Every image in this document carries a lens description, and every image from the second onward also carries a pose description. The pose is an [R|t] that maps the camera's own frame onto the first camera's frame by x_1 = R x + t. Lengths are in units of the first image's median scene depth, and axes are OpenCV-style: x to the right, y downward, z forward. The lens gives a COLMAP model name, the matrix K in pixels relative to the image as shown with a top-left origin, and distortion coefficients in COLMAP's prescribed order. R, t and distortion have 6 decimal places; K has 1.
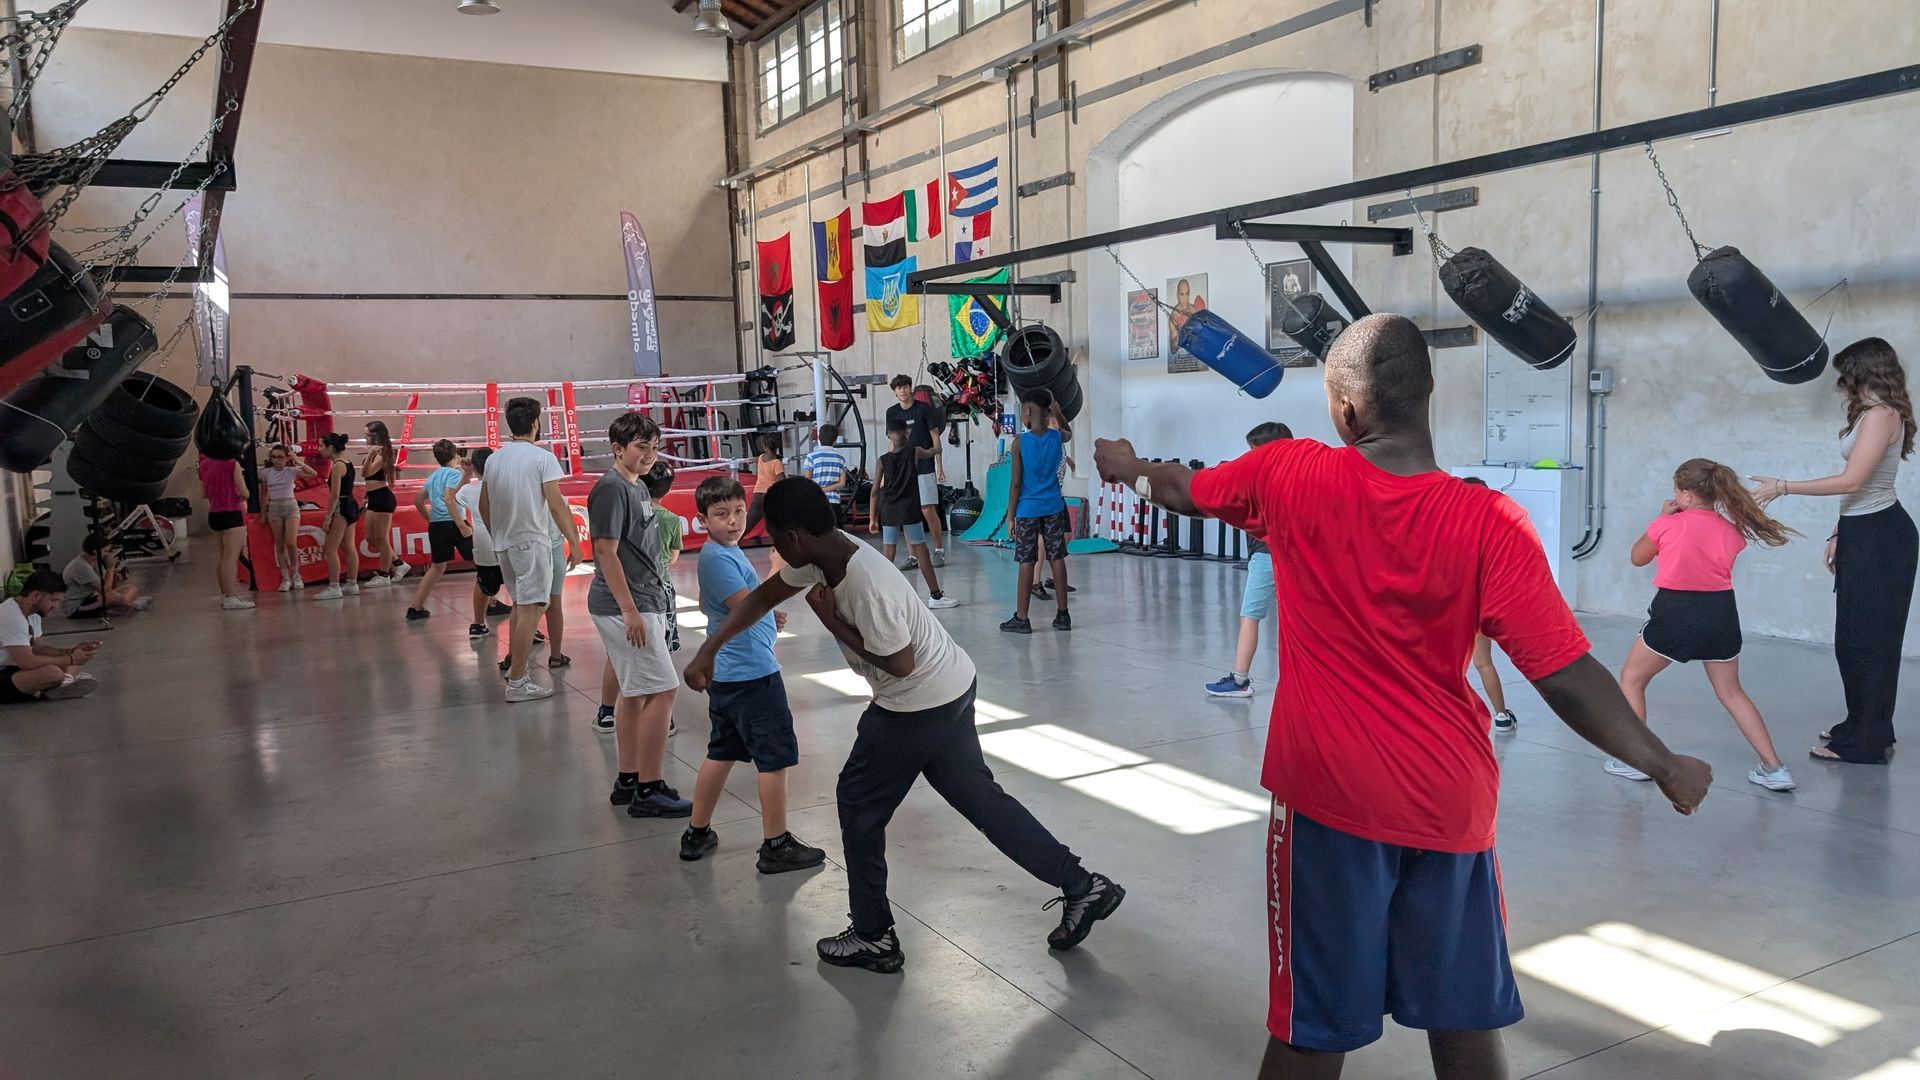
lens RADIAL K [[1362.7, 0, 957.0], [0, 1362.7, 540.8], [0, 0, 1]] dist [0.005366, 0.001951]
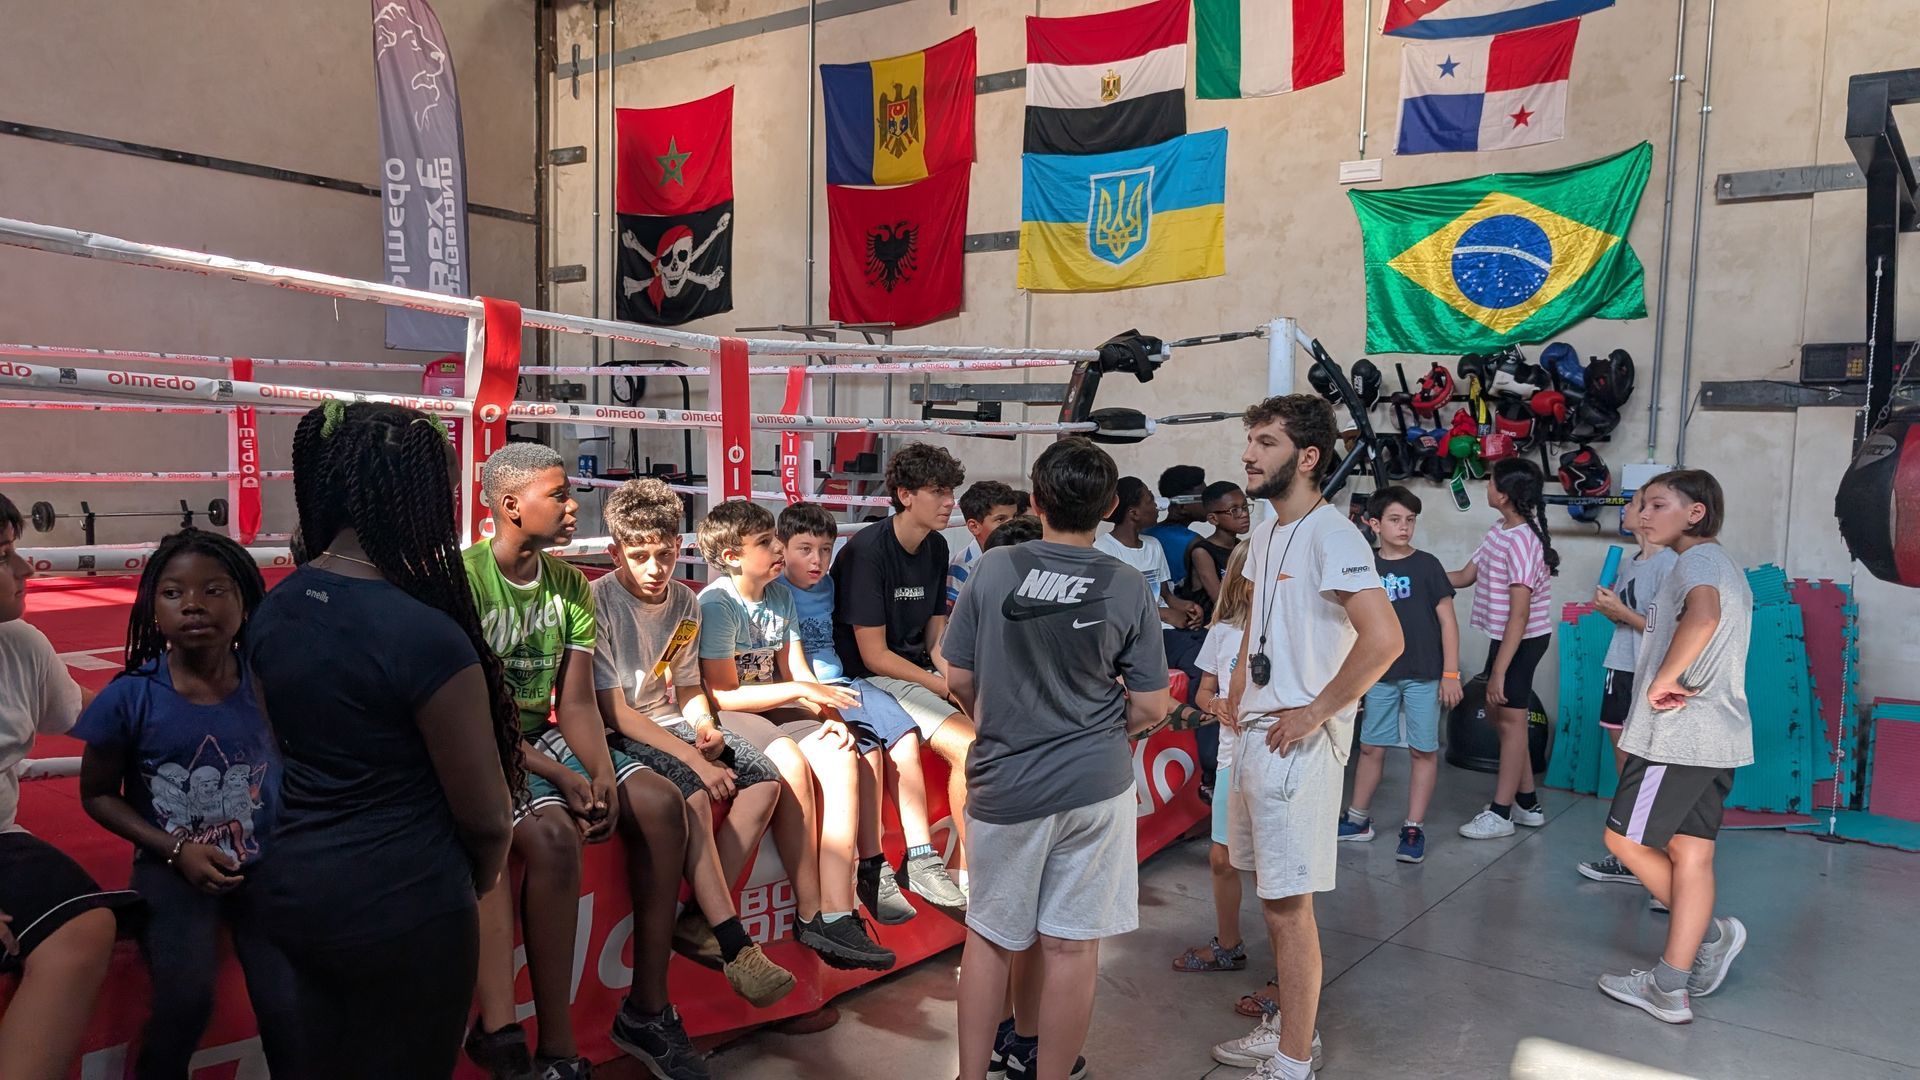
lens RADIAL K [[1362.7, 0, 964.2], [0, 1362.7, 542.3], [0, 0, 1]] dist [0.005366, 0.001951]
pose [[0.913159, 0.025105, 0.406829, -0.241065], [-0.011998, 0.999325, -0.034736, -0.043170], [-0.407427, 0.026838, 0.912843, 0.507123]]
